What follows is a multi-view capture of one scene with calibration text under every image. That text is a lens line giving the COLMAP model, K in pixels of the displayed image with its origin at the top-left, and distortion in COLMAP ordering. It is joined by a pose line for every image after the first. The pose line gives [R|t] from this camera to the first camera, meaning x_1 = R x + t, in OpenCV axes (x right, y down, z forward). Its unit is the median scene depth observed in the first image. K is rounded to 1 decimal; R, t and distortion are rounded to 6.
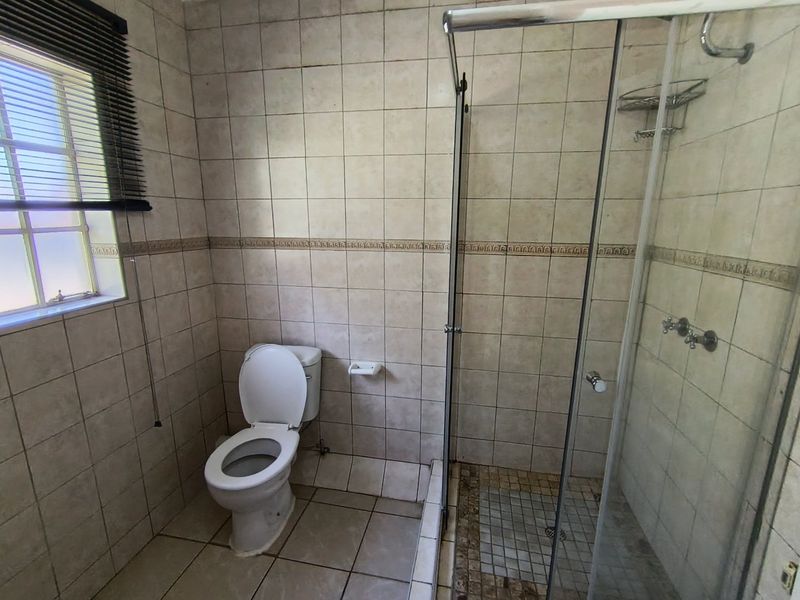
lens RADIAL K [[374.6, 0, 400.6], [0, 374.6, 302.4], [0, 0, 1]] dist [0.000452, 0.000439]
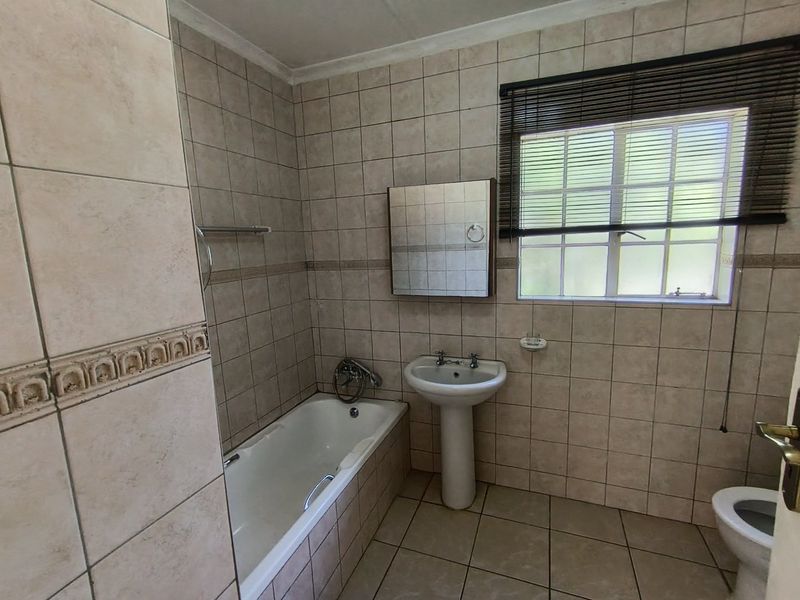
lens RADIAL K [[374.6, 0, 400.6], [0, 374.6, 302.4], [0, 0, 1]] dist [0.000452, 0.000439]
pose [[-0.171726, 0.163155, -0.971540, 0.527651], [-0.185111, 0.963280, 0.194487, -0.056935], [0.967597, 0.213241, -0.135218, 0.232442]]
